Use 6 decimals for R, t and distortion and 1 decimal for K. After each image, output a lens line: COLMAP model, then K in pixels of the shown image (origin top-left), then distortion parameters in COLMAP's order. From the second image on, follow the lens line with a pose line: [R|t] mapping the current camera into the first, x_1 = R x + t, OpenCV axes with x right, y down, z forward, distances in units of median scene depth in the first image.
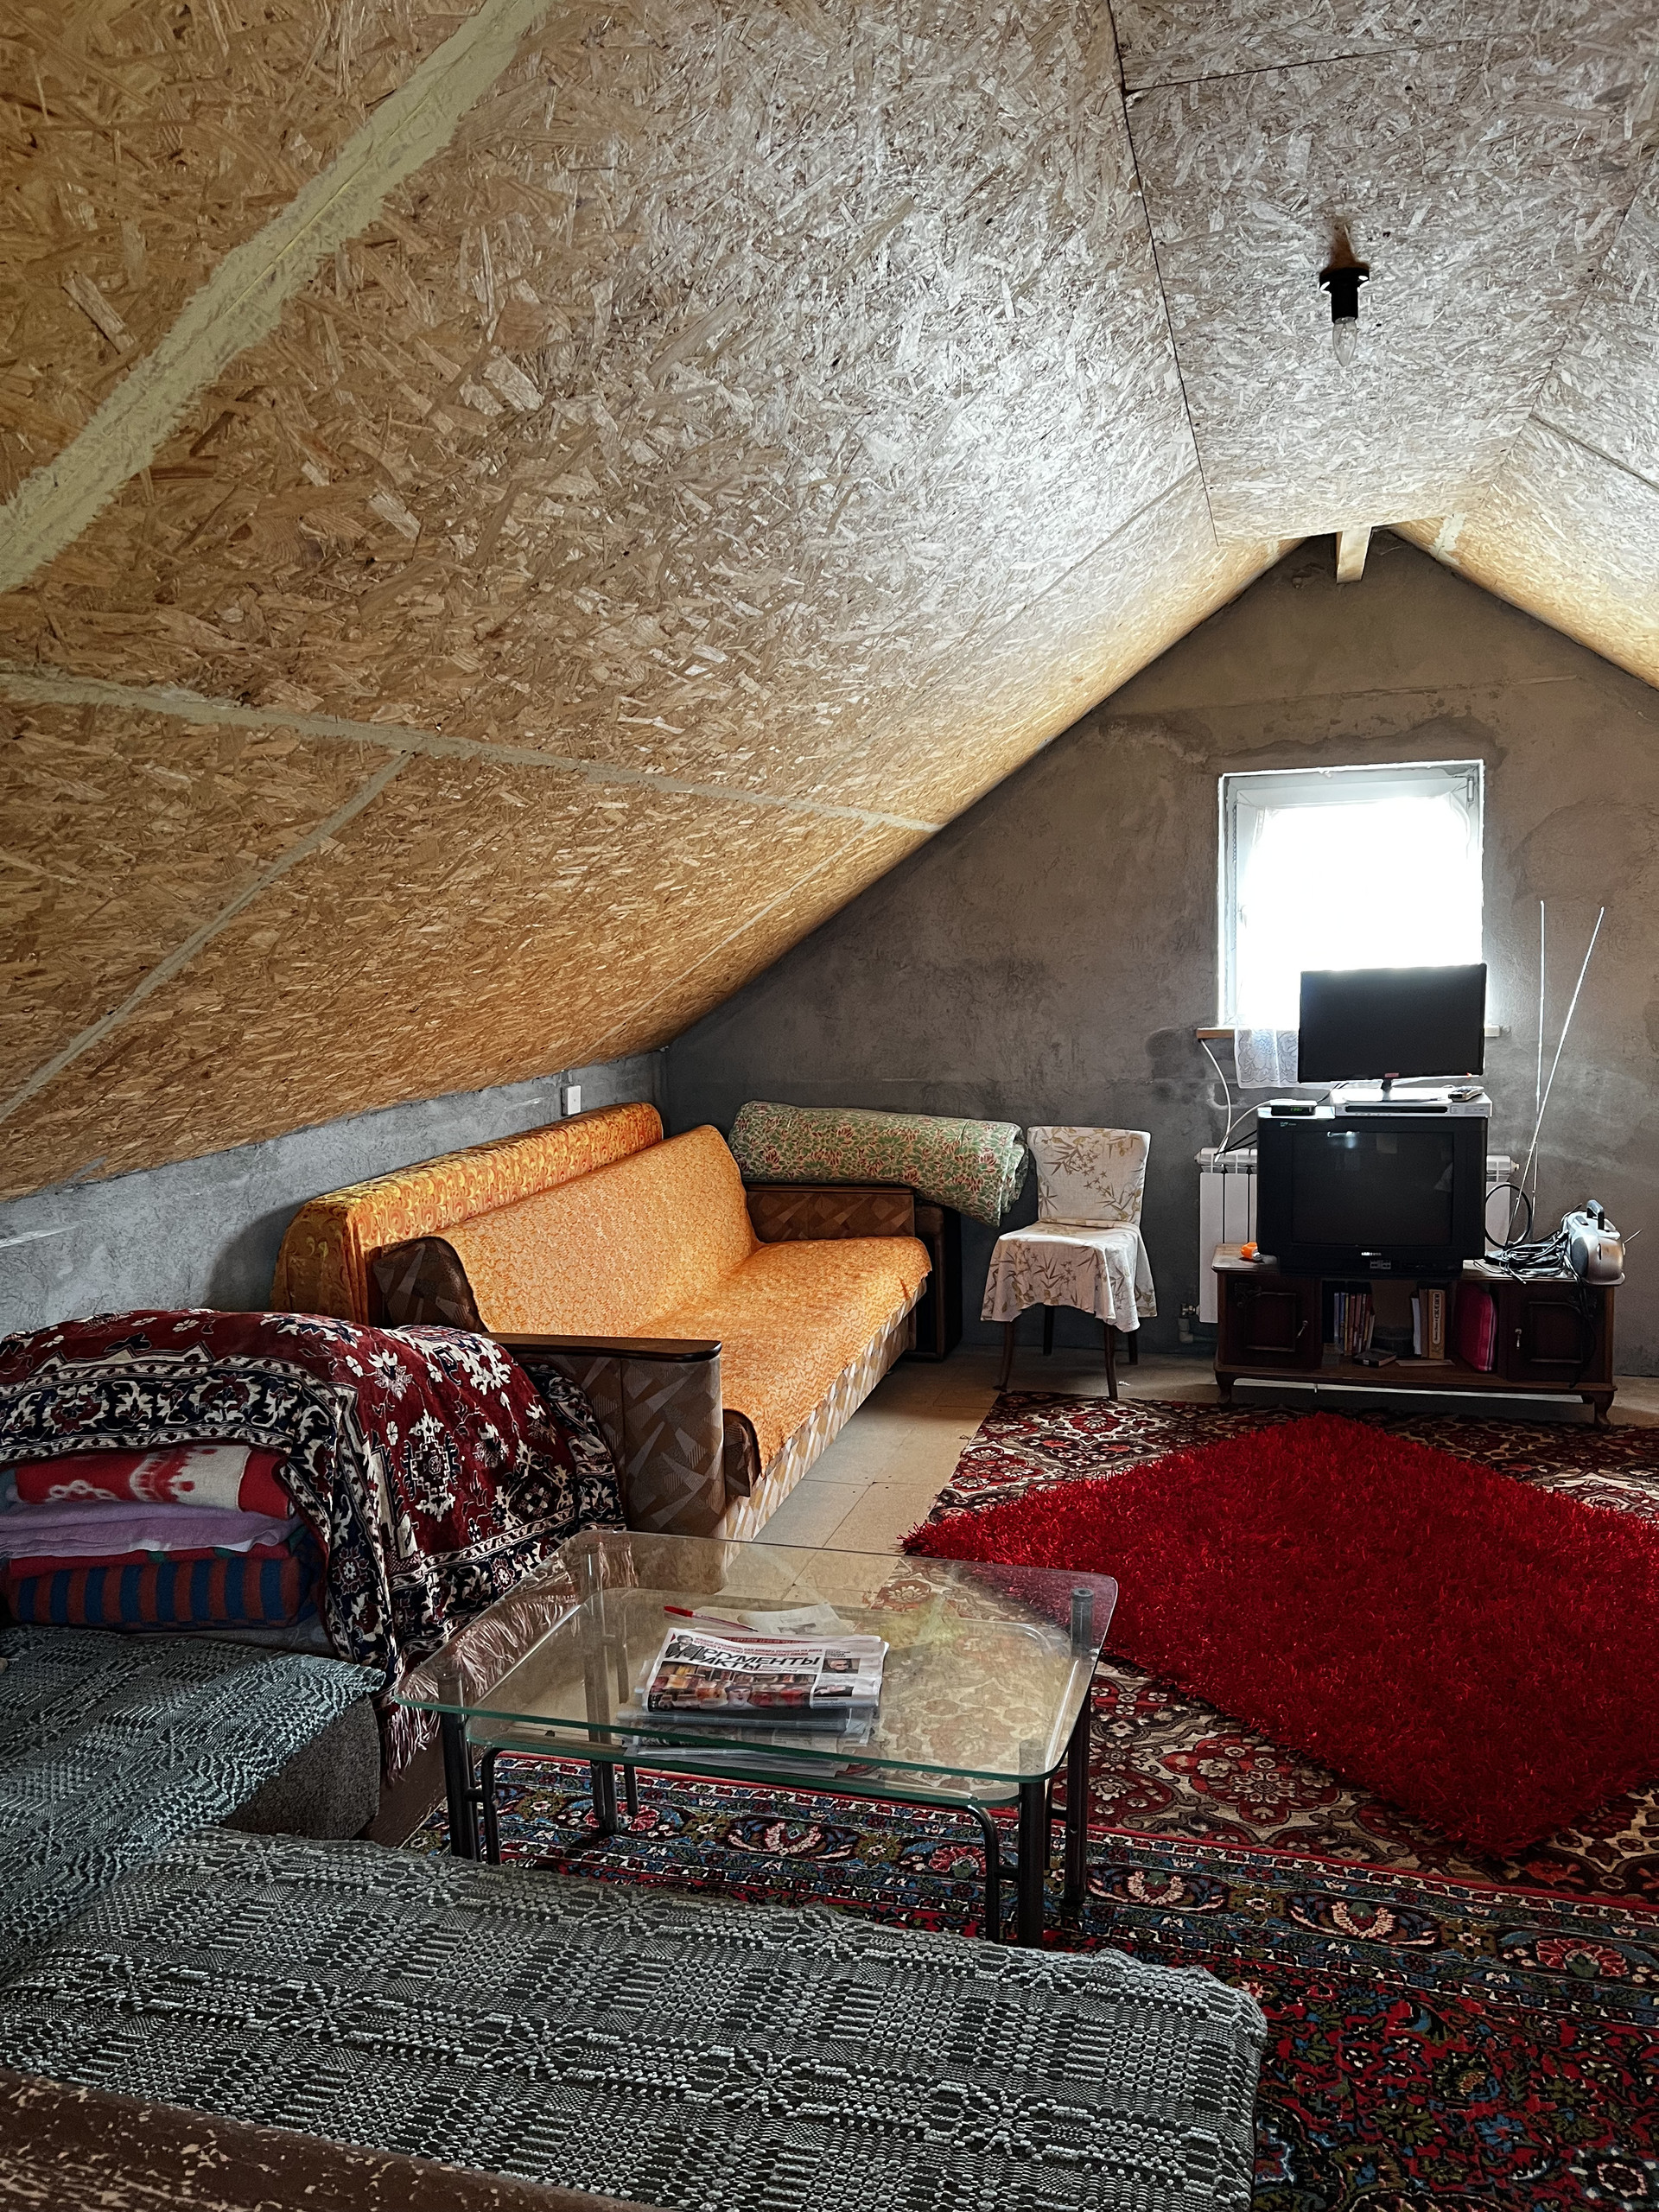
lens RADIAL K [[1655.7, 0, 837.2], [0, 1655.7, 1110.2], [0, 0, 1]] dist [0.059016, -0.068214]
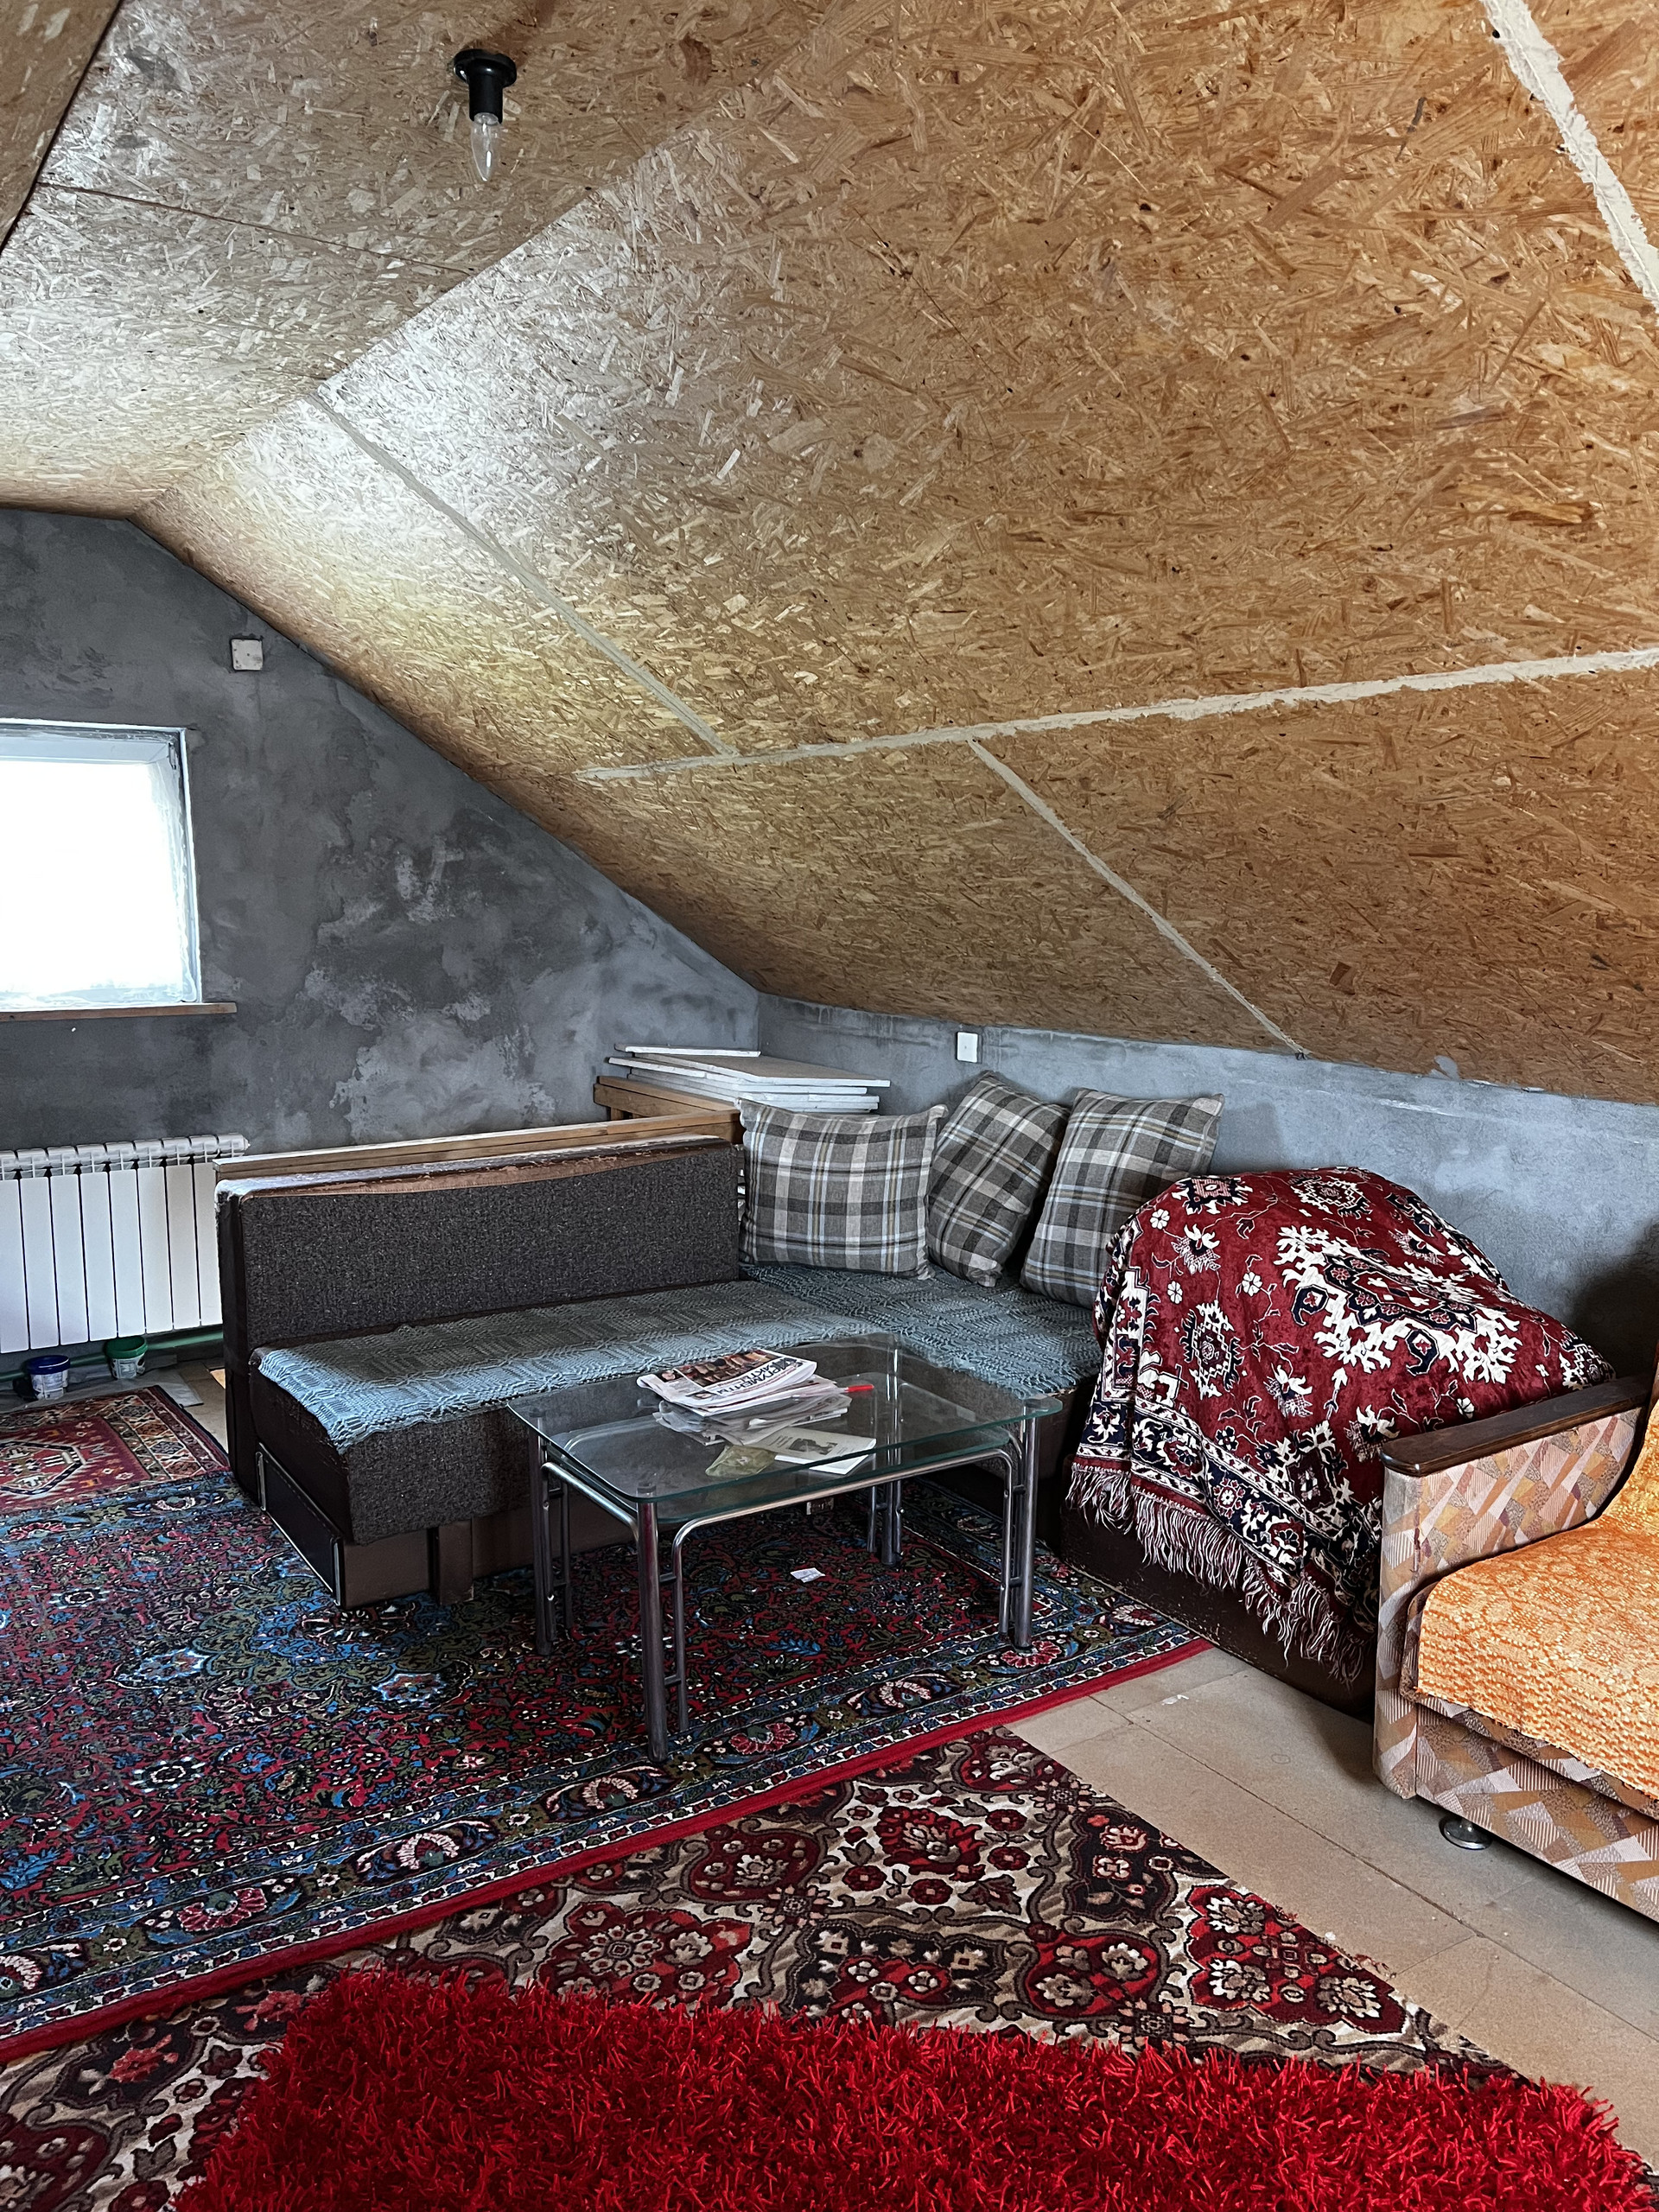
lens RADIAL K [[1655.7, 0, 827.9], [0, 1655.7, 1100.1], [0, 0, 1]] dist [0.059016, -0.068214]
pose [[-0.657306, 0.135330, -0.741374, 0.671136], [-0.075347, 0.967015, 0.243321, -0.184107], [0.749848, 0.215796, -0.625428, 1.361514]]
